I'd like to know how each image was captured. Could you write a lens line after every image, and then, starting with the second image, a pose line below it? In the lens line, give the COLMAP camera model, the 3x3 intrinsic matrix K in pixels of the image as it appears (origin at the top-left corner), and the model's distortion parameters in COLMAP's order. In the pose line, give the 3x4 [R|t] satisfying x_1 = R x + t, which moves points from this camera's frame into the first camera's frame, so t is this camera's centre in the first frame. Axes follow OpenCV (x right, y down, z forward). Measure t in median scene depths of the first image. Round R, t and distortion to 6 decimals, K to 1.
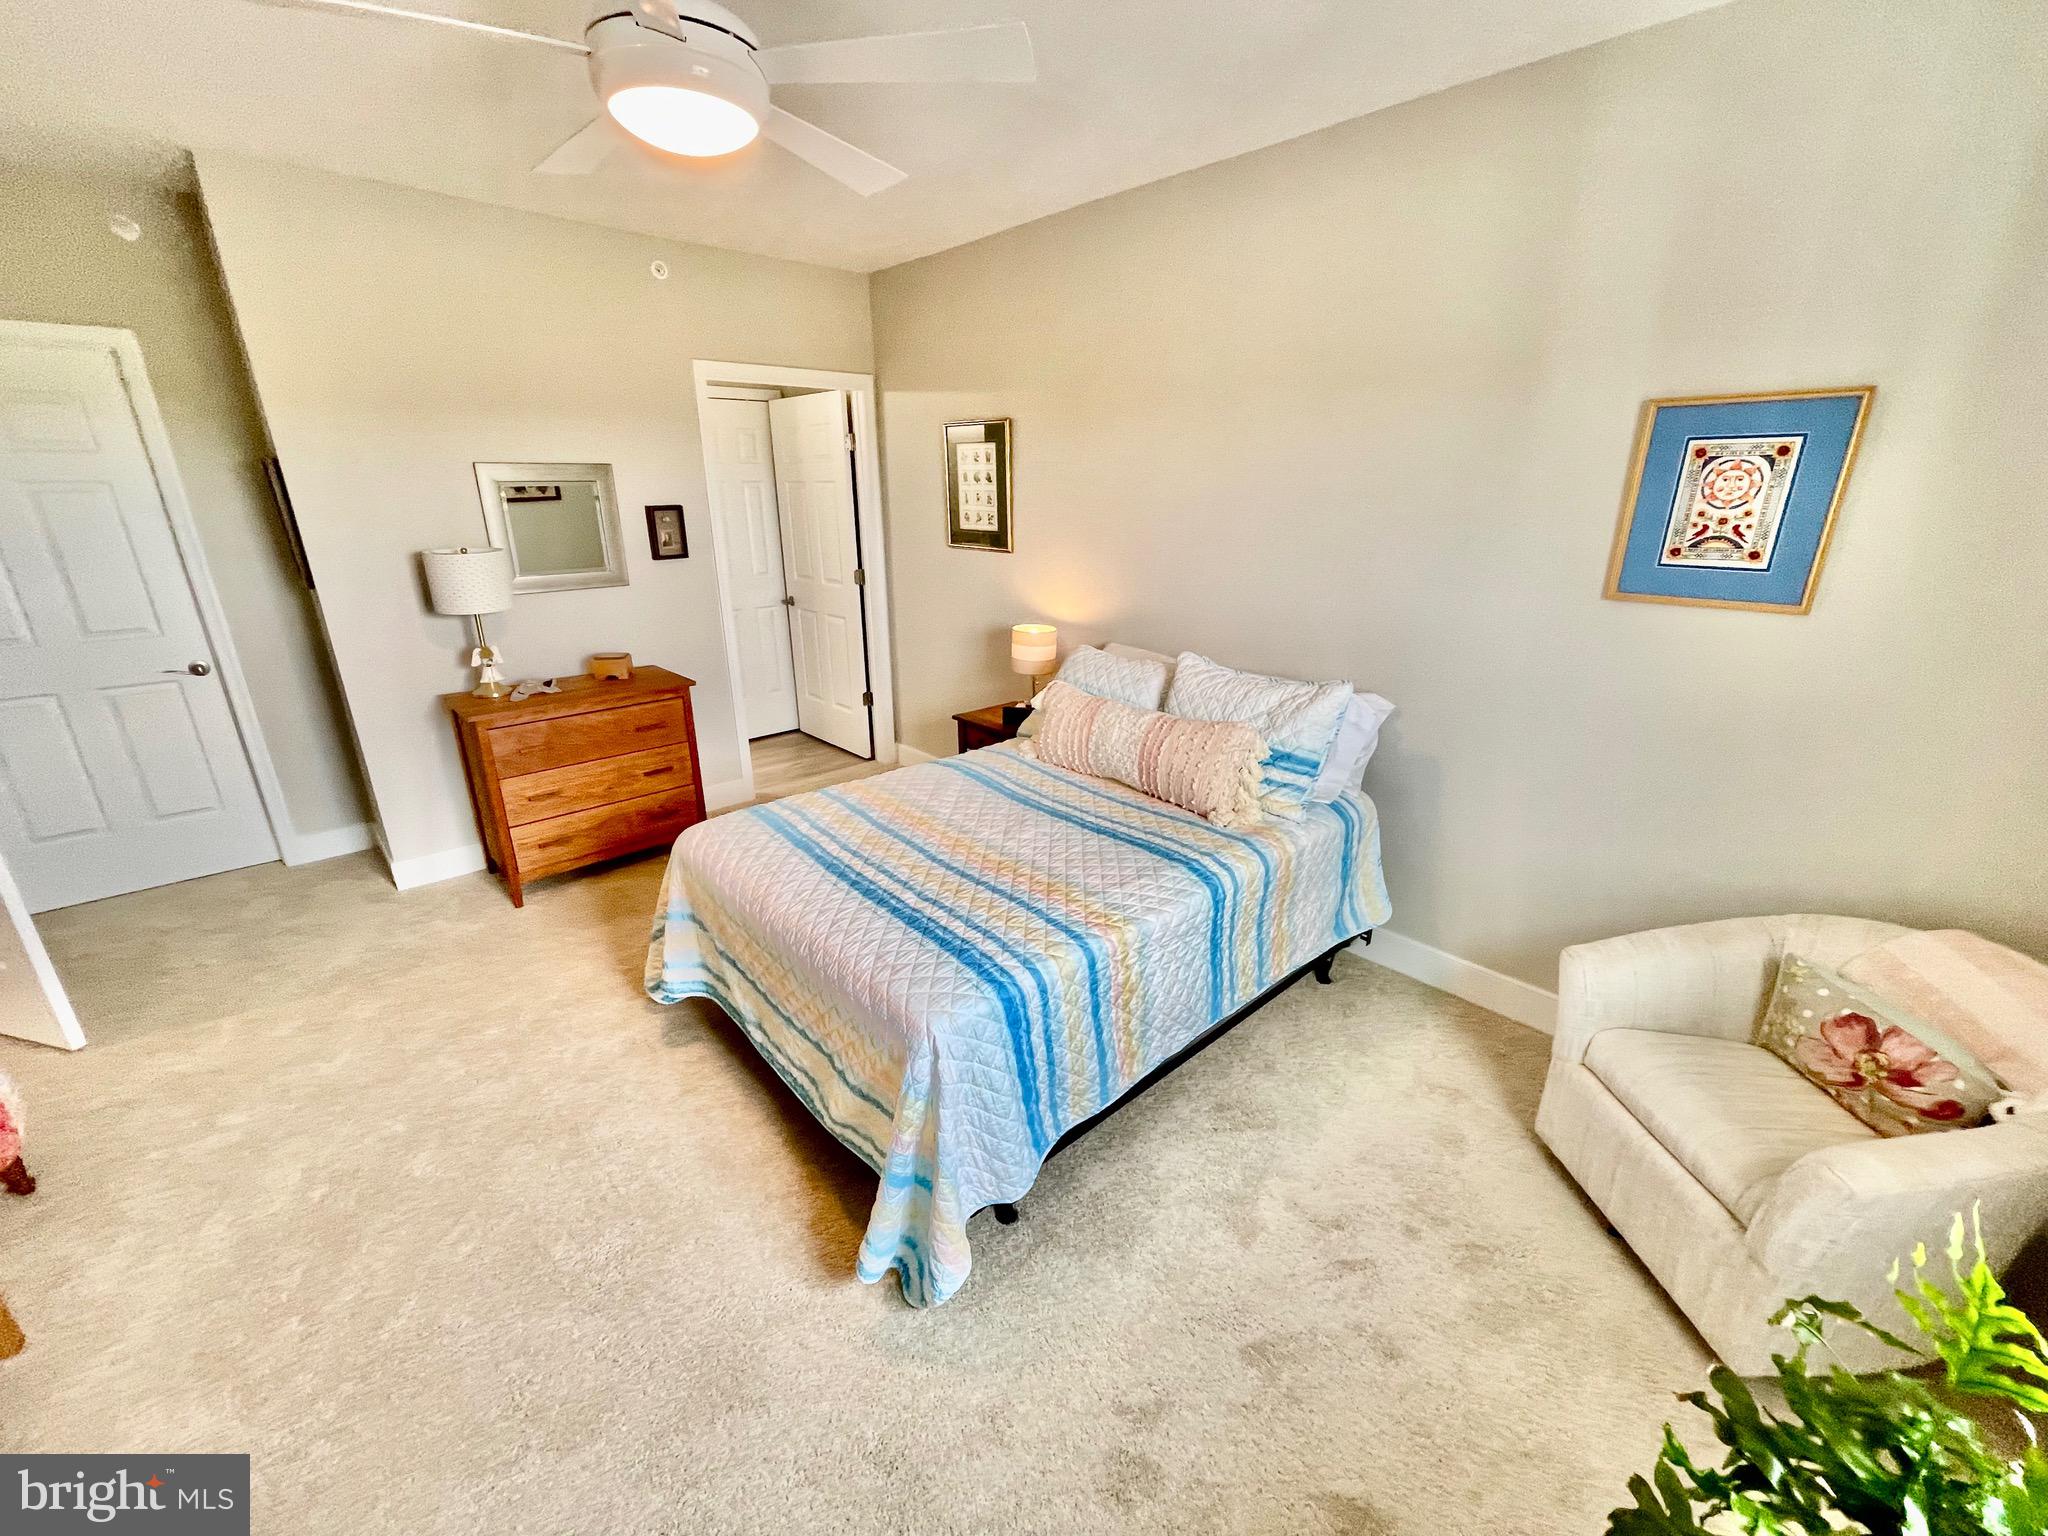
lens RADIAL K [[827.6, 0, 1027.7], [0, 827.6, 773.9], [0, 0, 1]] dist [-0.000270, 0.000233]
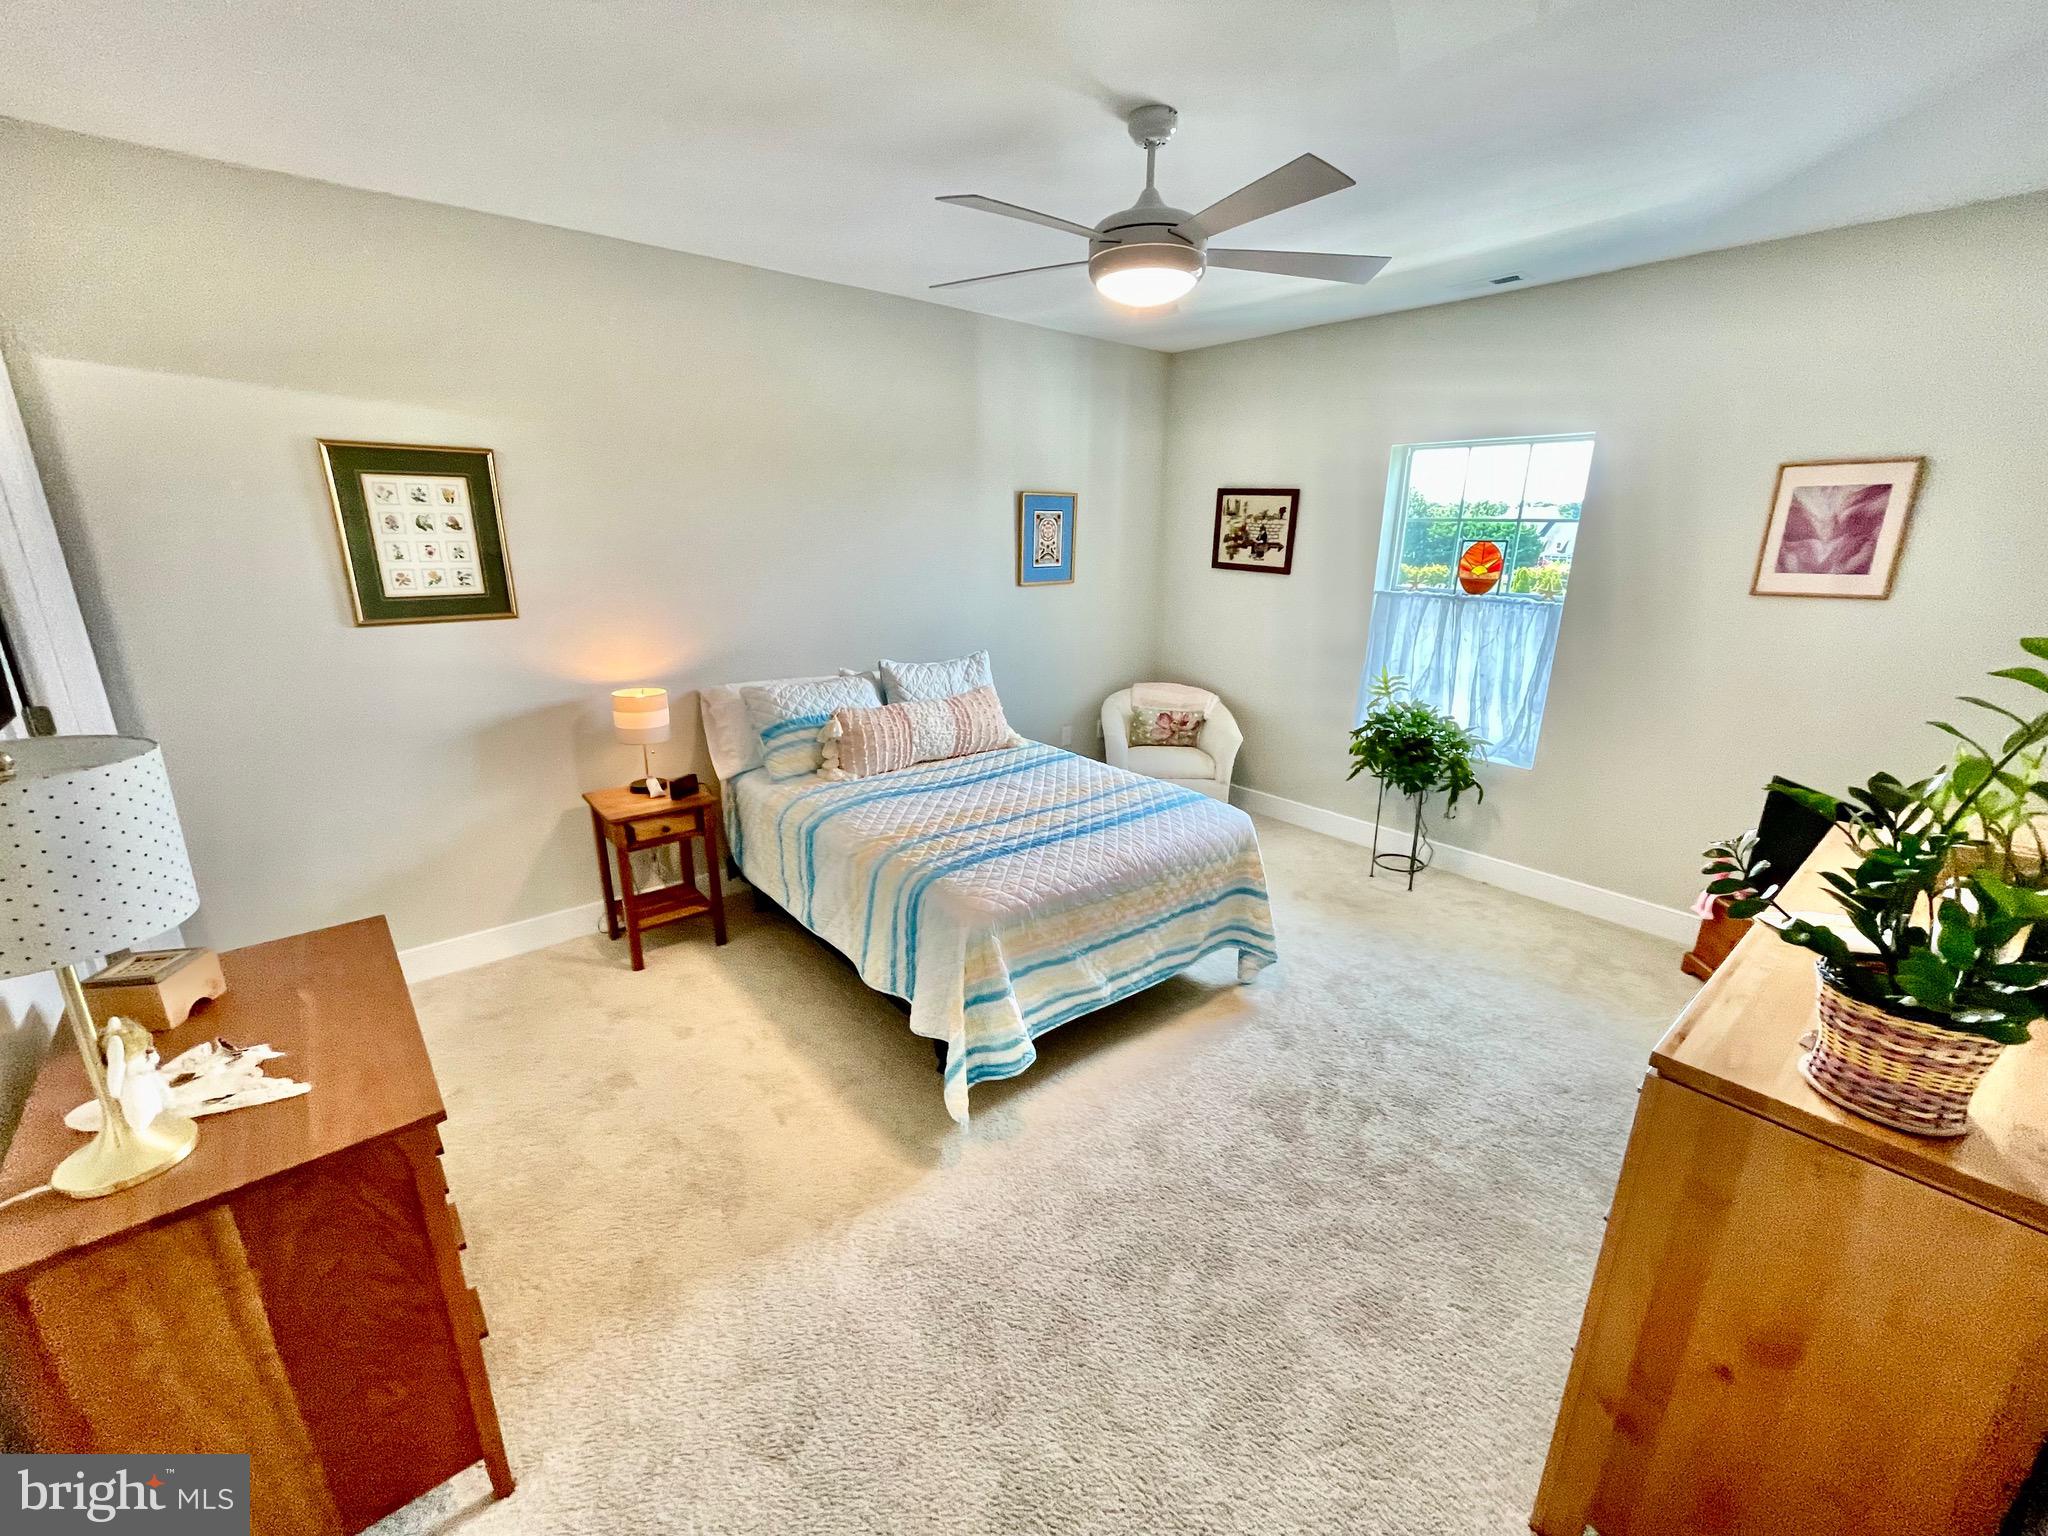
lens RADIAL K [[834.8, 0, 1024.0], [0, 834.8, 768.0], [0, 0, 1]] dist [-0.007375, 0.000362]
pose [[0.043875, -0.282969, 0.958125, -1.214521], [0.323532, 0.911390, 0.254352, -0.280951], [-0.945199, 0.298824, 0.131537, 0.746426]]
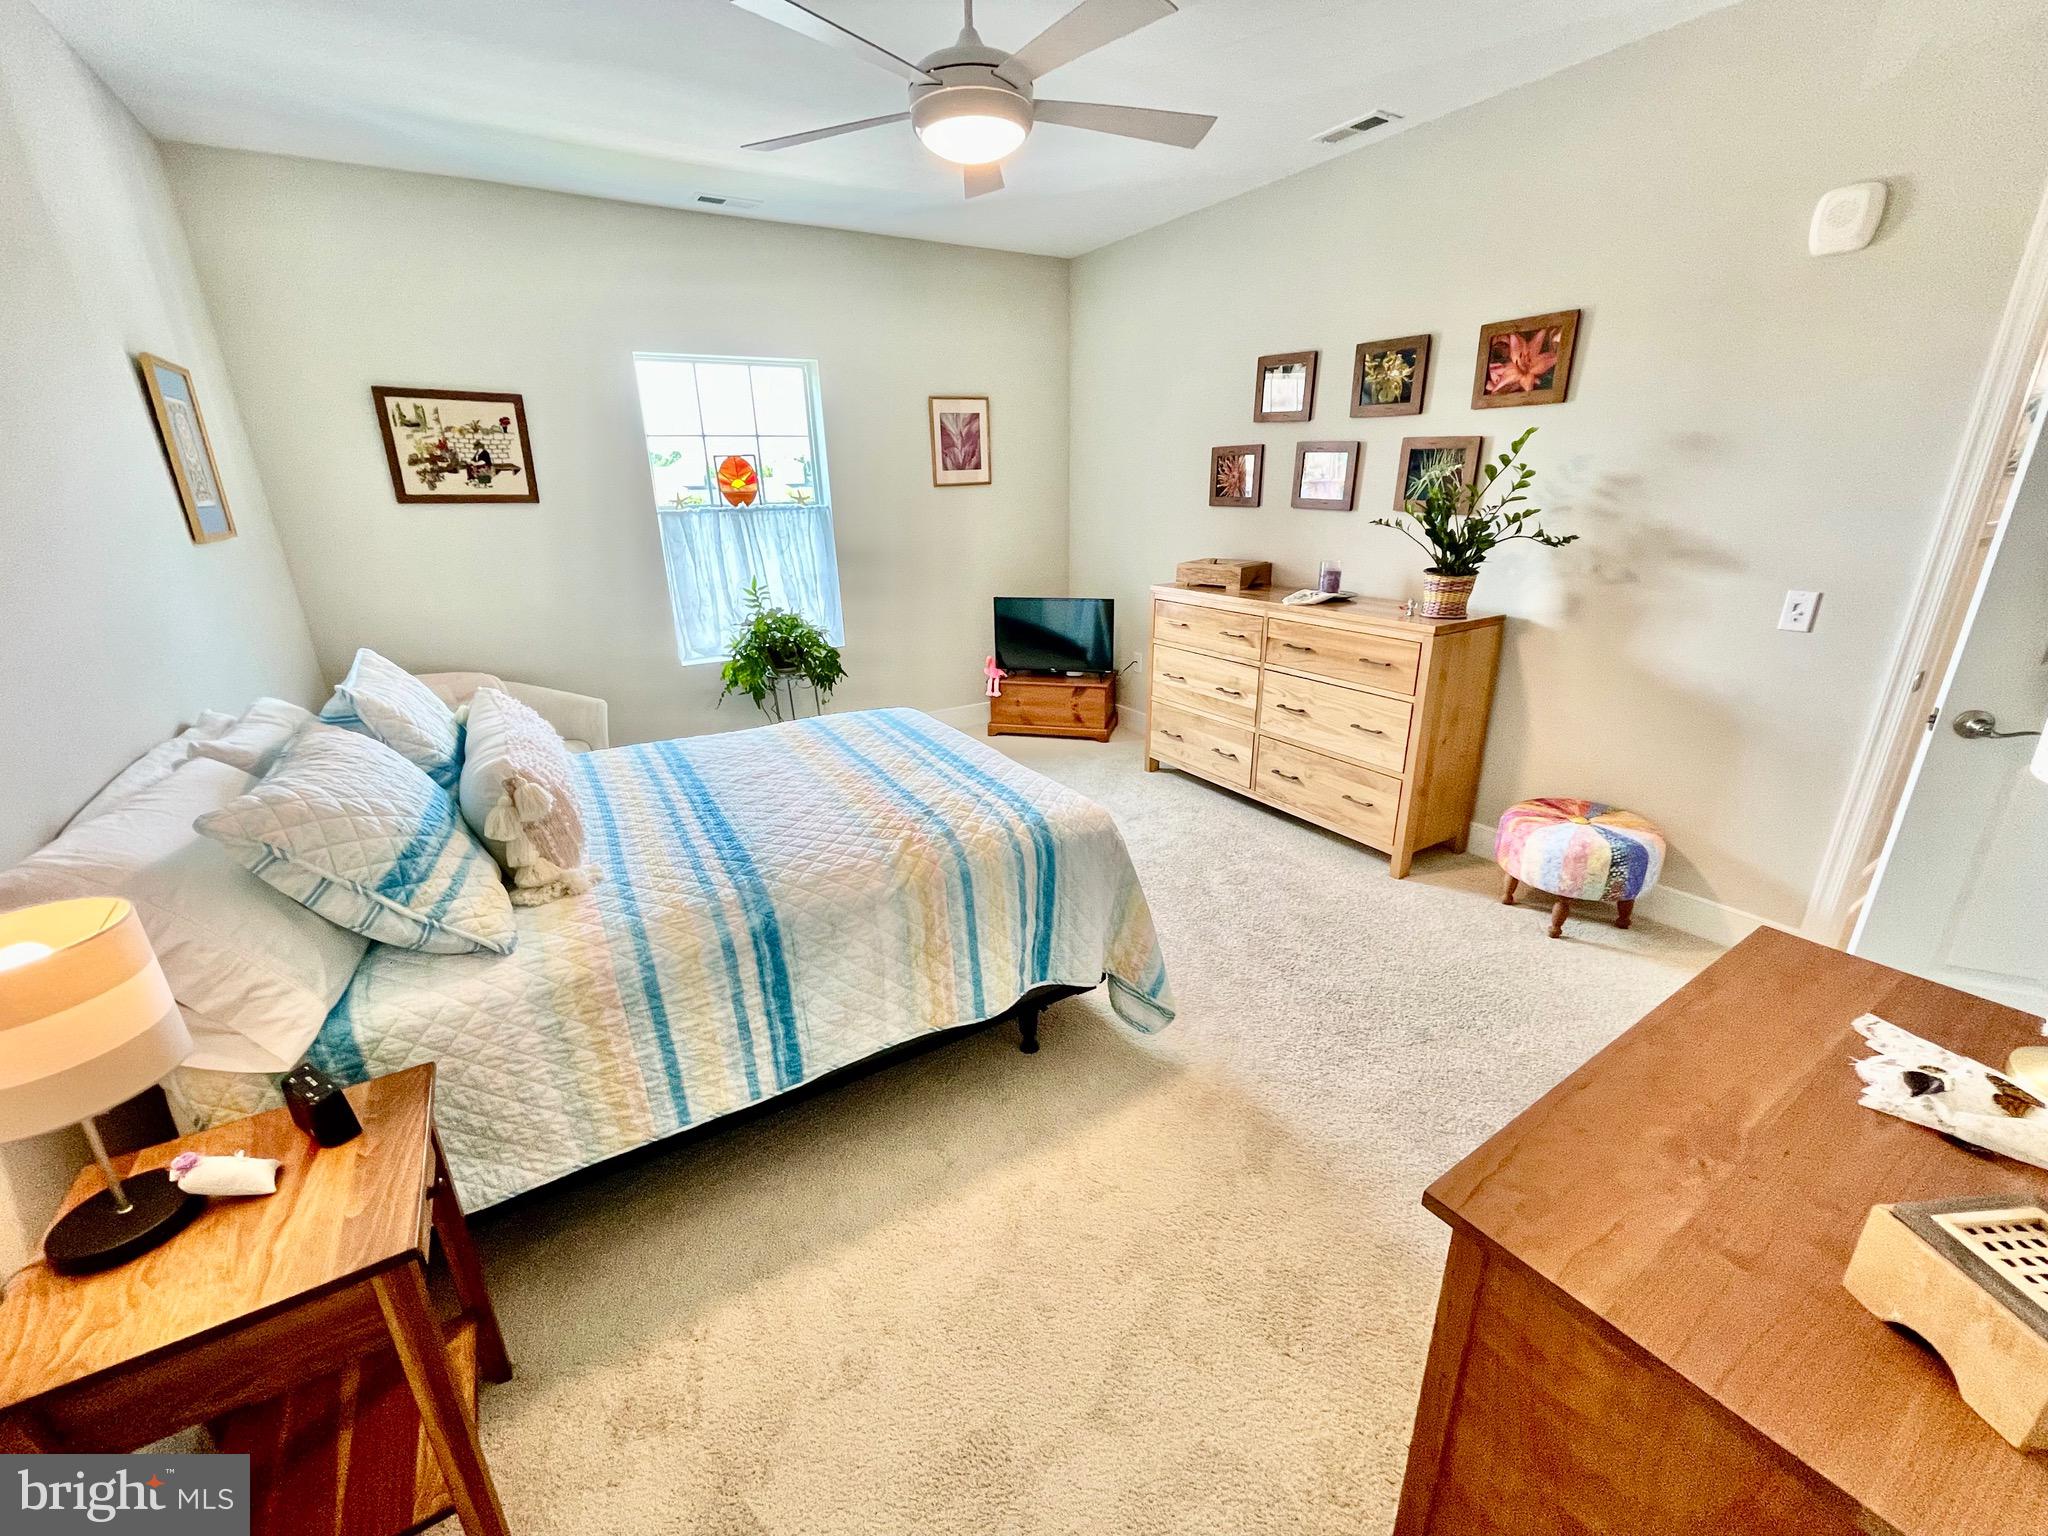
lens RADIAL K [[834.8, 0, 1024.0], [0, 834.8, 768.0], [0, 0, 1]] dist [-0.007375, 0.000362]
pose [[-0.983876, -0.043187, 0.173557, -0.465551], [0.074638, 0.782720, 0.617883, -0.494207], [-0.162531, 0.620874, -0.766876, 1.589668]]
